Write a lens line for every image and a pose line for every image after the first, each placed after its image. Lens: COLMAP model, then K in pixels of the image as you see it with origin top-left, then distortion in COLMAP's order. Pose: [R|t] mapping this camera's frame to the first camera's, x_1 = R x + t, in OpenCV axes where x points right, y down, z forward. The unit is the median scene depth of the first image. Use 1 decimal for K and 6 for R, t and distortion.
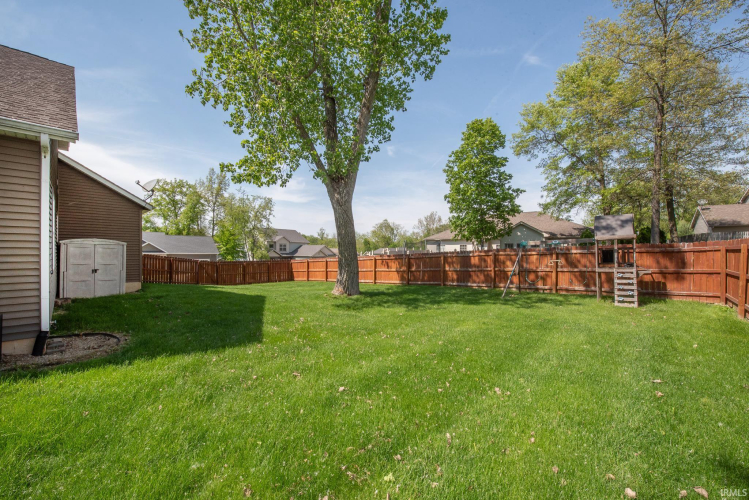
lens RADIAL K [[303.5, 0, 364.7], [0, 303.5, 251.7], [0, 0, 1]] dist [-0.023005, -0.000203]
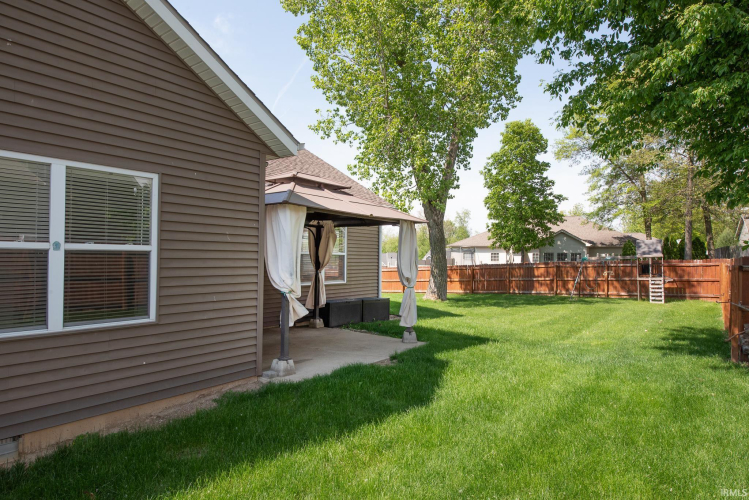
lens RADIAL K [[422.5, 0, 374.5], [0, 422.5, 250.0], [0, 0, 1]] dist [-0.002640, 0.000322]
pose [[0.995252, 0.006586, 0.097104, -0.221932], [-0.004840, 0.999822, -0.018211, -0.011111], [-0.097206, 0.017654, 0.995108, -0.292839]]
